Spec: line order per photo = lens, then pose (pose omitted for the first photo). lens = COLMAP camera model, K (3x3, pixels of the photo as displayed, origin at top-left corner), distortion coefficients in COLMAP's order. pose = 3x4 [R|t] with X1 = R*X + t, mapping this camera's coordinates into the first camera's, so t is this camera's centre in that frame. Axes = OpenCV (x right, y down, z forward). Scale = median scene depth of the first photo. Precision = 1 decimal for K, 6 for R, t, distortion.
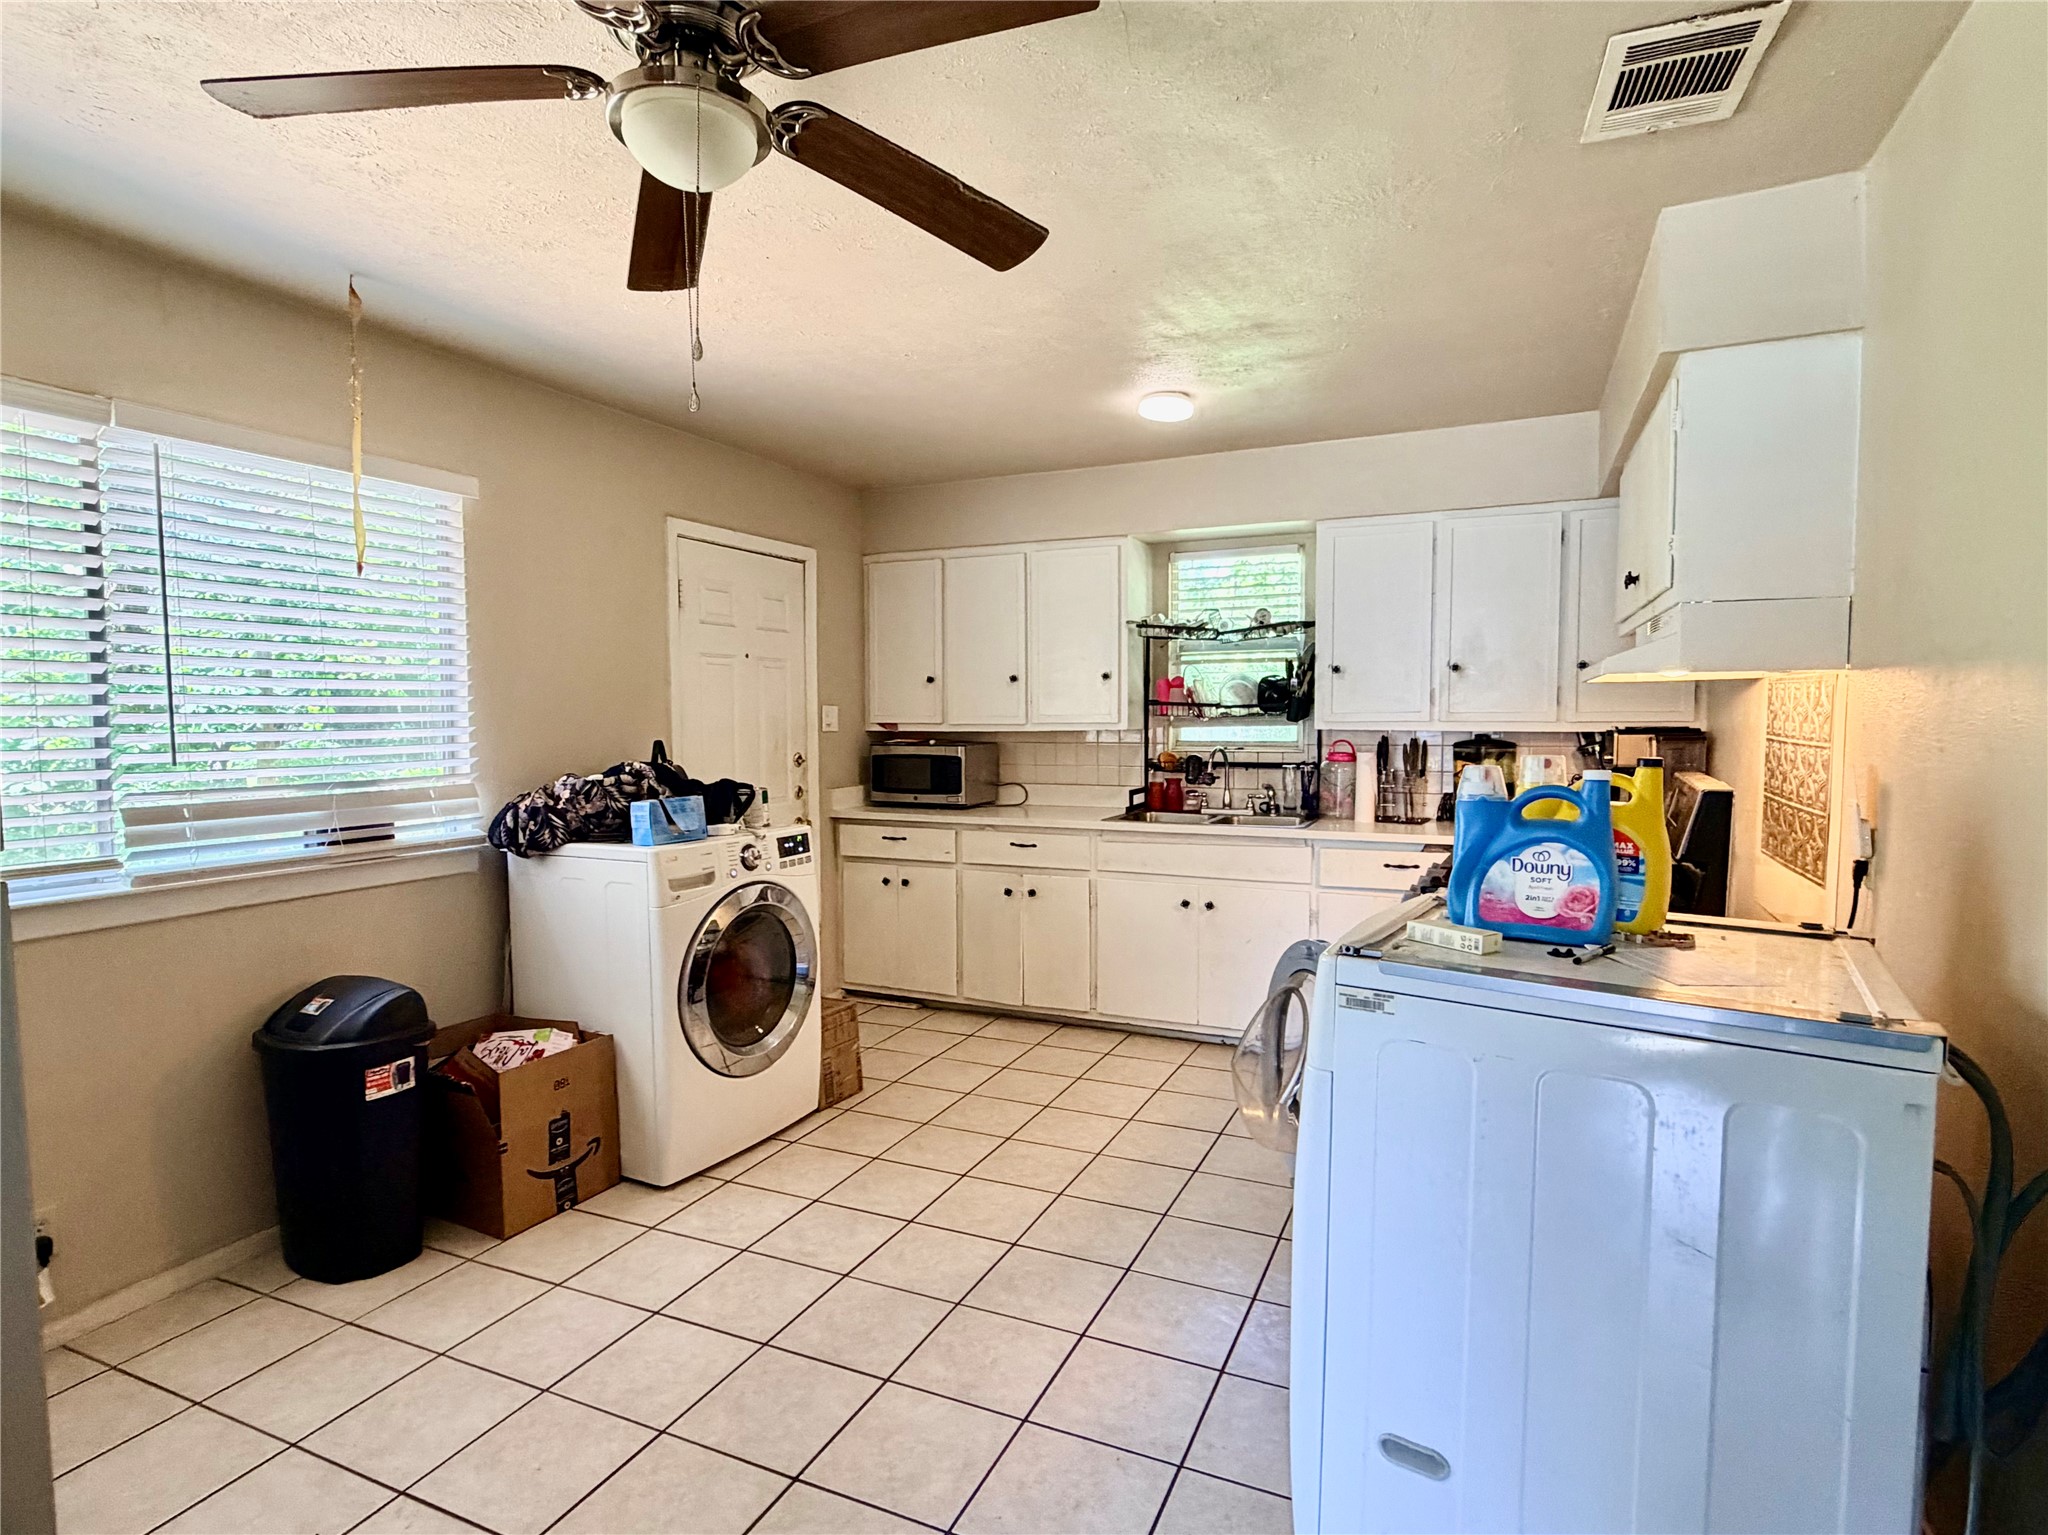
lens RADIAL K [[1066.6, 0, 1024.0], [0, 1066.6, 767.5], [0, 0, 1]] dist [0.001210, 0.000040]
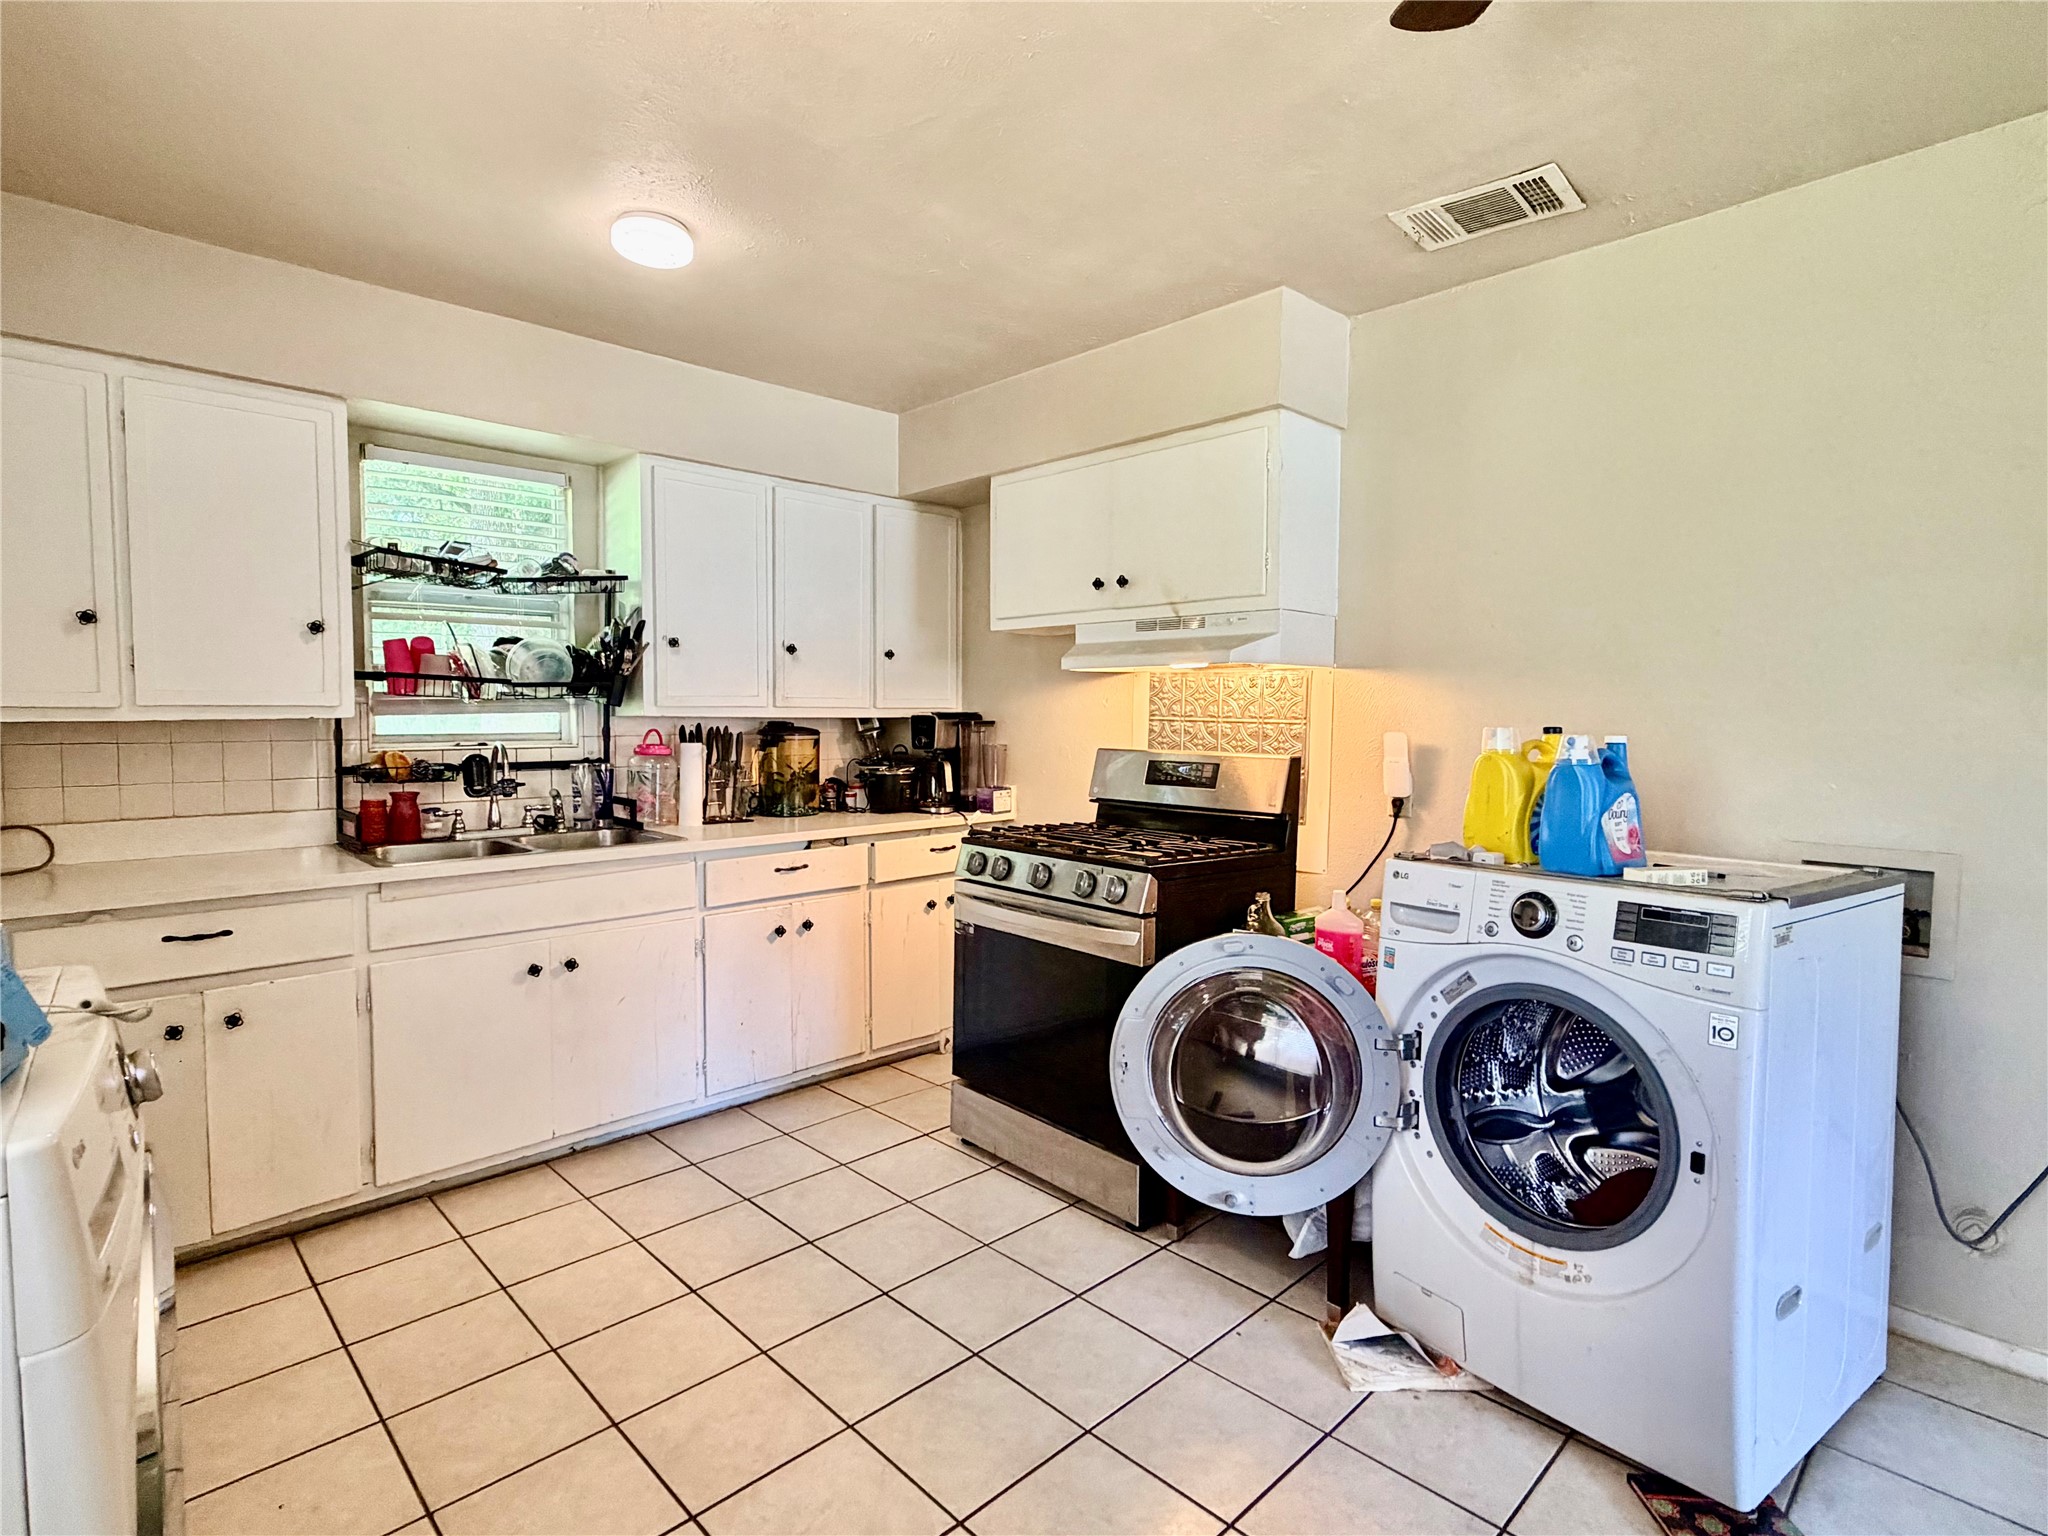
lens RADIAL K [[1021.6, 0, 1024.0], [0, 1021.6, 768.0], [0, 0, 1]] dist [-0.000092, -0.000153]
pose [[0.363175, -0.044654, 0.930650, -0.336160], [0.041519, 0.998634, 0.031714, -0.009416], [-0.930795, 0.027122, 0.364533, 0.461268]]
